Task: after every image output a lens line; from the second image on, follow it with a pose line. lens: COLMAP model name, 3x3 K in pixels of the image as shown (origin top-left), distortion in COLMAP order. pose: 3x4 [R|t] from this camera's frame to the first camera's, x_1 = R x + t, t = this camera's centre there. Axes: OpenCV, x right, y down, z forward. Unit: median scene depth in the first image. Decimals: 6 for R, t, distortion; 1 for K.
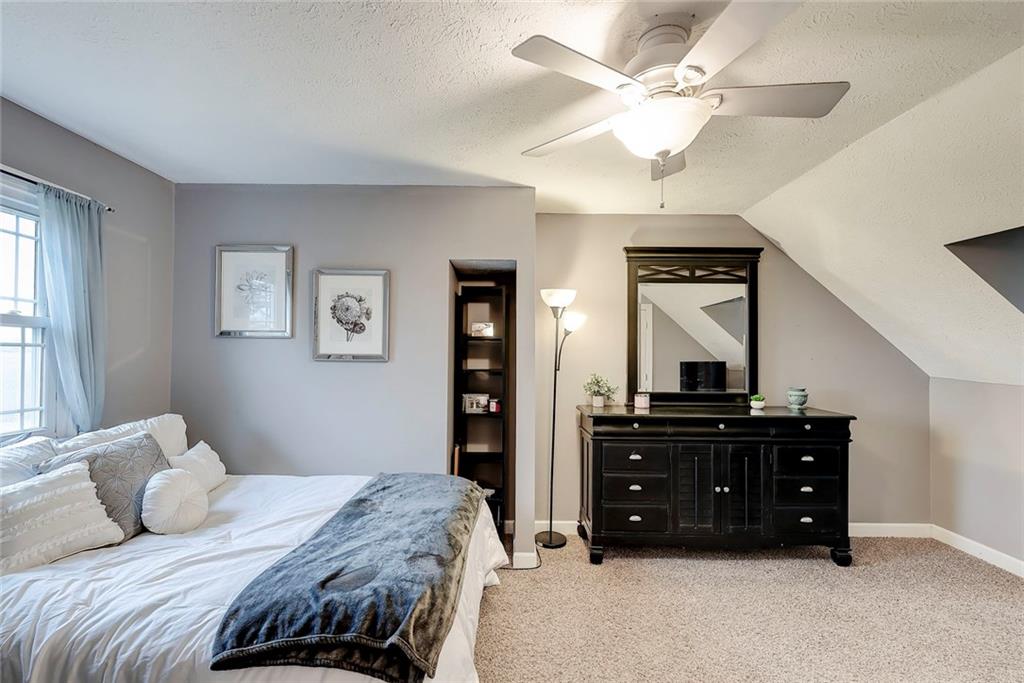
lens RADIAL K [[456.7, 0, 512.3], [0, 456.7, 345.7], [0, 0, 1]] dist [-0.001072, -0.000218]
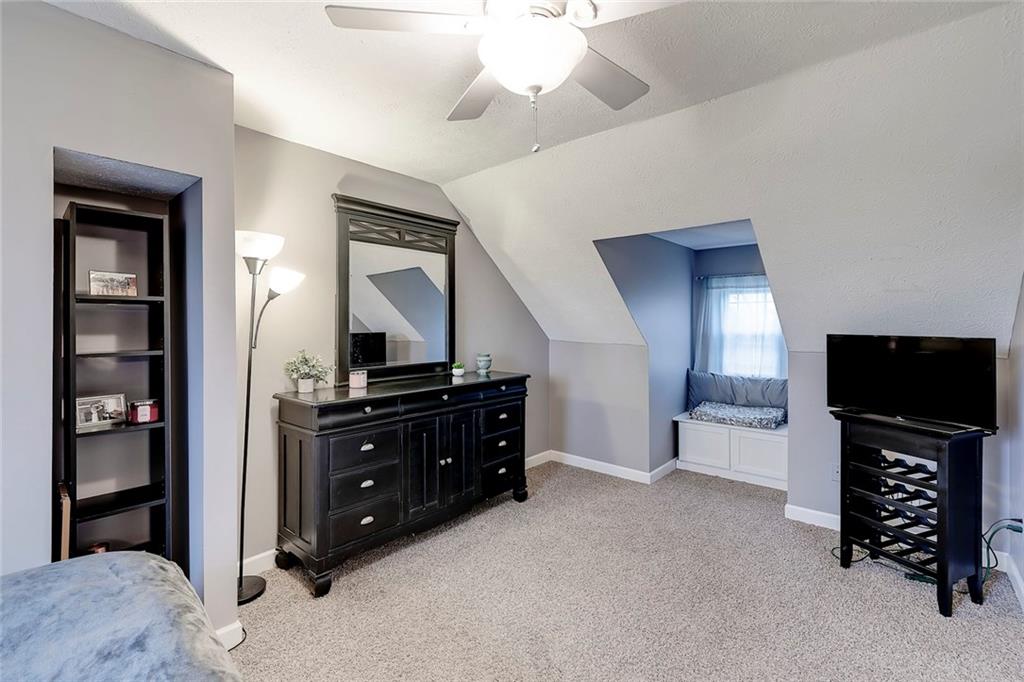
lens RADIAL K [[456.7, 0, 516.6], [0, 456.7, 321.7], [0, 0, 1]] dist [-0.001072, -0.000218]
pose [[0.650689, -0.003604, 0.759336, -0.173844], [-0.003742, 0.999961, 0.007953, 0.005991], [-0.759335, -0.008016, 0.650650, 0.232090]]
